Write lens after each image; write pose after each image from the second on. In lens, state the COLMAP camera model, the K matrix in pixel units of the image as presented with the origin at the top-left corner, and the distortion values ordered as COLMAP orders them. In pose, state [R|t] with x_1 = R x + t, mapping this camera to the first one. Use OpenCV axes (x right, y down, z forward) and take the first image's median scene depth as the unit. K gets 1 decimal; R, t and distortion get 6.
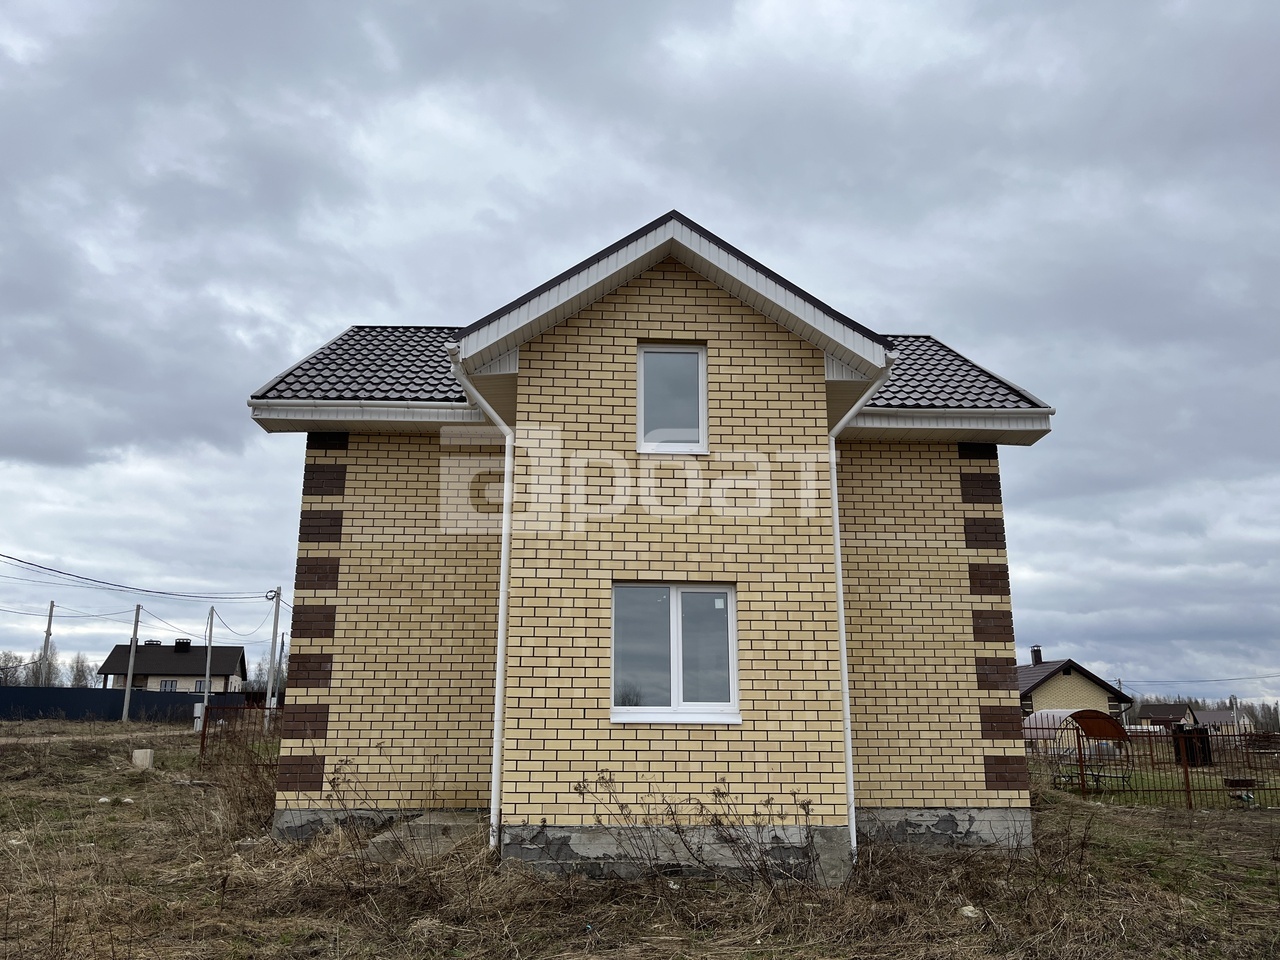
lens RADIAL K [[1053.7, 0, 641.0], [0, 1053.7, 488.5], [0, 0, 1]] dist [0.107382, 0.002940]
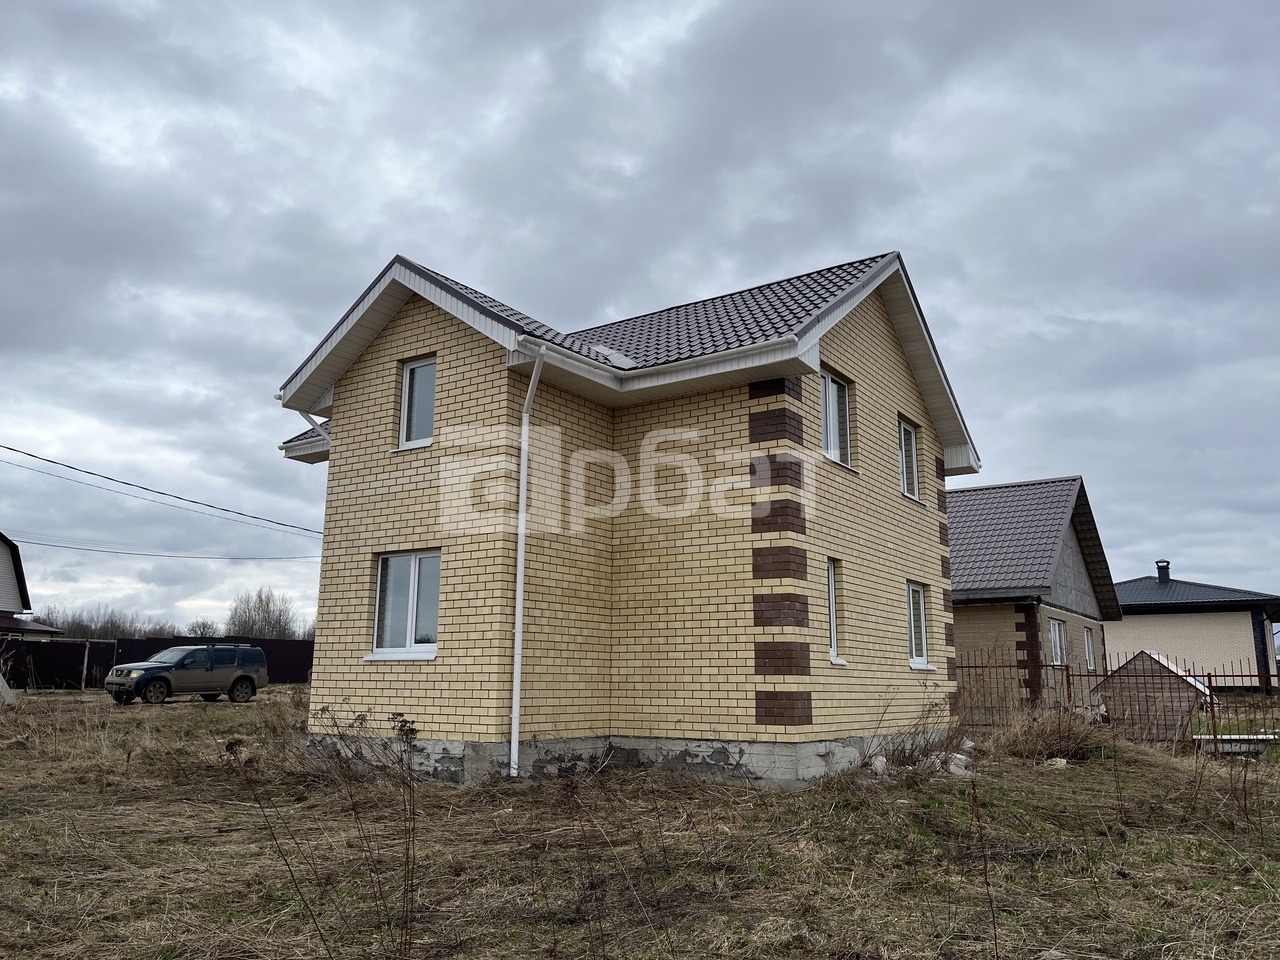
lens RADIAL K [[971.7, 0, 640.0], [0, 971.7, 480.0], [0, 0, 1]] dist [0.153017, -0.382744]
pose [[0.768326, -0.118026, -0.629082, 0.838832], [0.129052, 0.991232, -0.028354, 0.063784], [0.626913, -0.059400, 0.776821, 0.224886]]
